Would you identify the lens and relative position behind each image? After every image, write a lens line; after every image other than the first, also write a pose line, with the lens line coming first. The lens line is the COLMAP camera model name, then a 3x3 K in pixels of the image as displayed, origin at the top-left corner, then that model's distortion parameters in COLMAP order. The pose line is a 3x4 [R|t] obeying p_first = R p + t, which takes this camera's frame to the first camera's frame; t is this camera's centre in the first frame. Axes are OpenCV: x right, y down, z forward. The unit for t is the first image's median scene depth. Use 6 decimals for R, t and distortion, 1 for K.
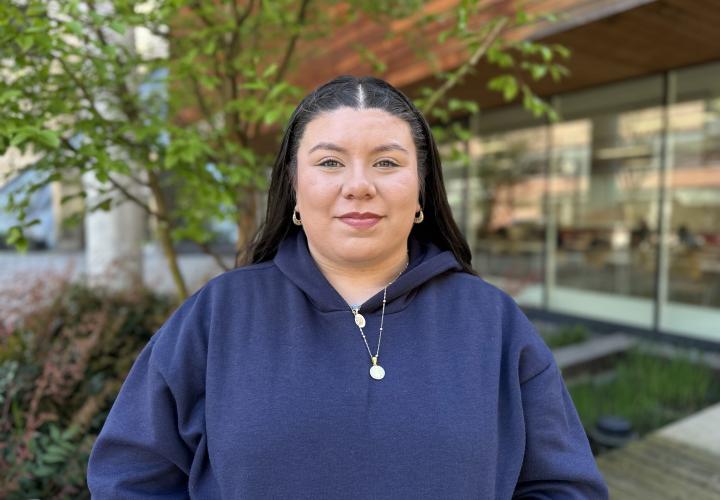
lens RADIAL K [[512.0, 0, 356.6], [0, 512.0, 252.2], [0, 0, 1]] dist [-0.023056, 0.001180]
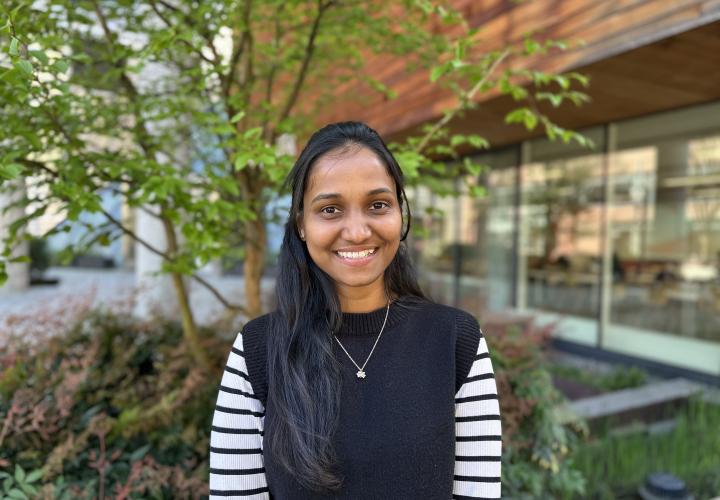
lens RADIAL K [[512.0, 0, 362.2], [0, 512.0, 252.0], [0, 0, 1]] dist [-0.023056, 0.001180]
pose [[0.994238, 0.024296, -0.104409, 0.036675], [-0.029049, 0.998598, -0.044249, -0.011883], [0.103188, 0.047027, 0.993550, 0.021379]]
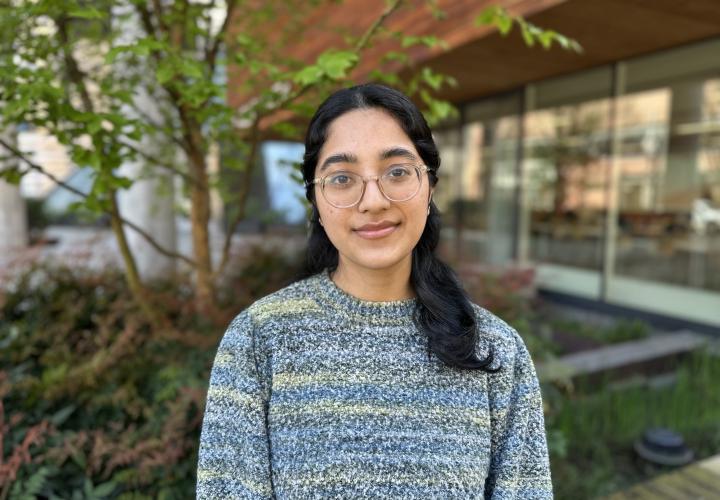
lens RADIAL K [[512.0, 0, 362.0], [0, 512.0, 252.1], [0, 0, 1]] dist [-0.023056, 0.001180]
pose [[0.992636, 0.020715, -0.119350, 0.065652], [-0.016237, 0.999132, 0.038374, -0.001987], [0.120041, -0.036154, 0.992110, 0.068016]]
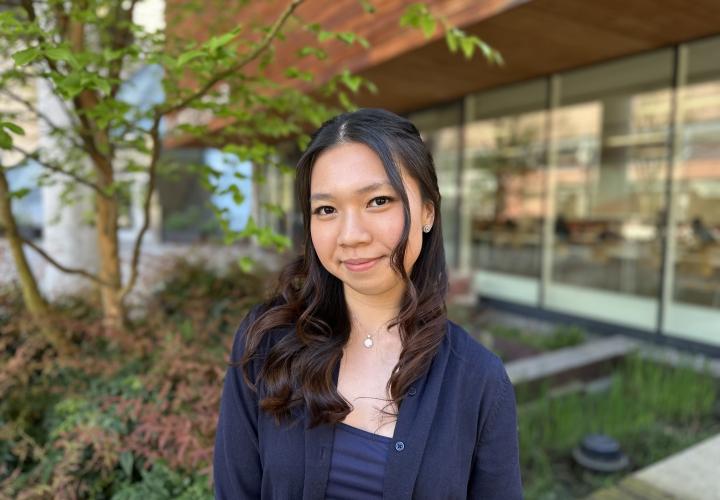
lens RADIAL K [[512.0, 0, 361.2], [0, 512.0, 254.1], [0, 0, 1]] dist [-0.023056, 0.001180]
pose [[0.999778, 0.010835, -0.018065, 0.075665], [-0.010397, 0.999655, 0.024133, -0.004054], [0.018320, -0.023940, 0.999546, 0.090915]]
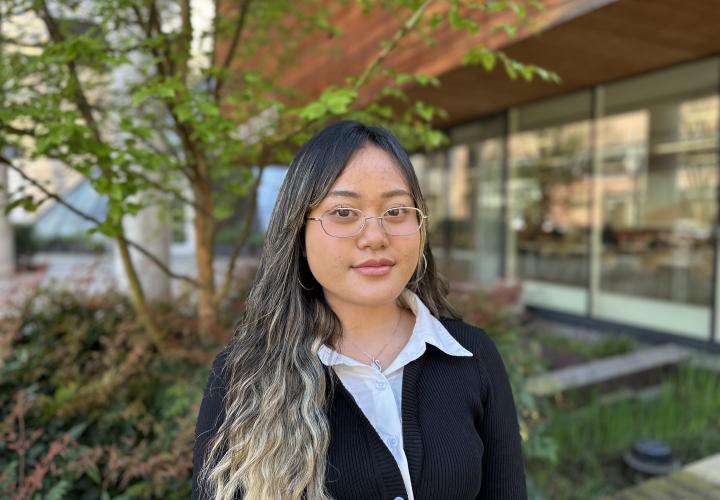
lens RADIAL K [[512.0, 0, 362.4], [0, 512.0, 251.6], [0, 0, 1]] dist [-0.023056, 0.001180]
pose [[0.995305, 0.000624, -0.096785, 0.062002], [-0.001022, 0.999991, -0.004058, -0.001407], [0.096781, 0.004138, 0.995297, 0.048798]]
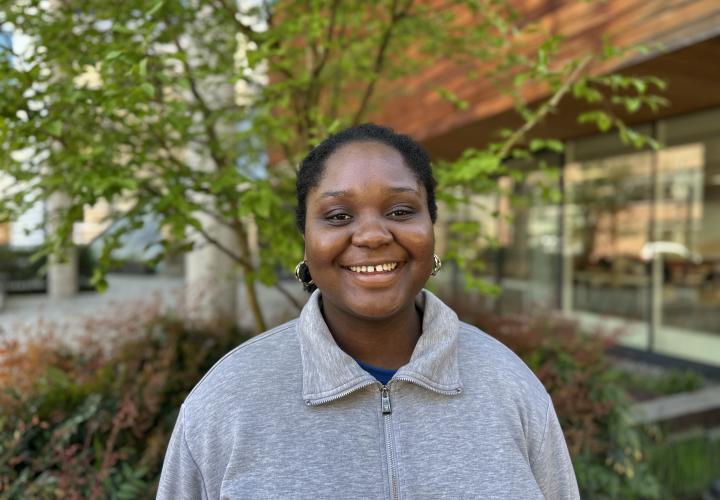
lens RADIAL K [[512.0, 0, 361.6], [0, 512.0, 252.4], [0, 0, 1]] dist [-0.023056, 0.001180]
pose [[0.985832, 0.010023, -0.167437, 0.010790], [-0.018598, 0.998590, -0.049725, -0.011592], [0.166702, 0.052135, 0.984628, 0.009622]]
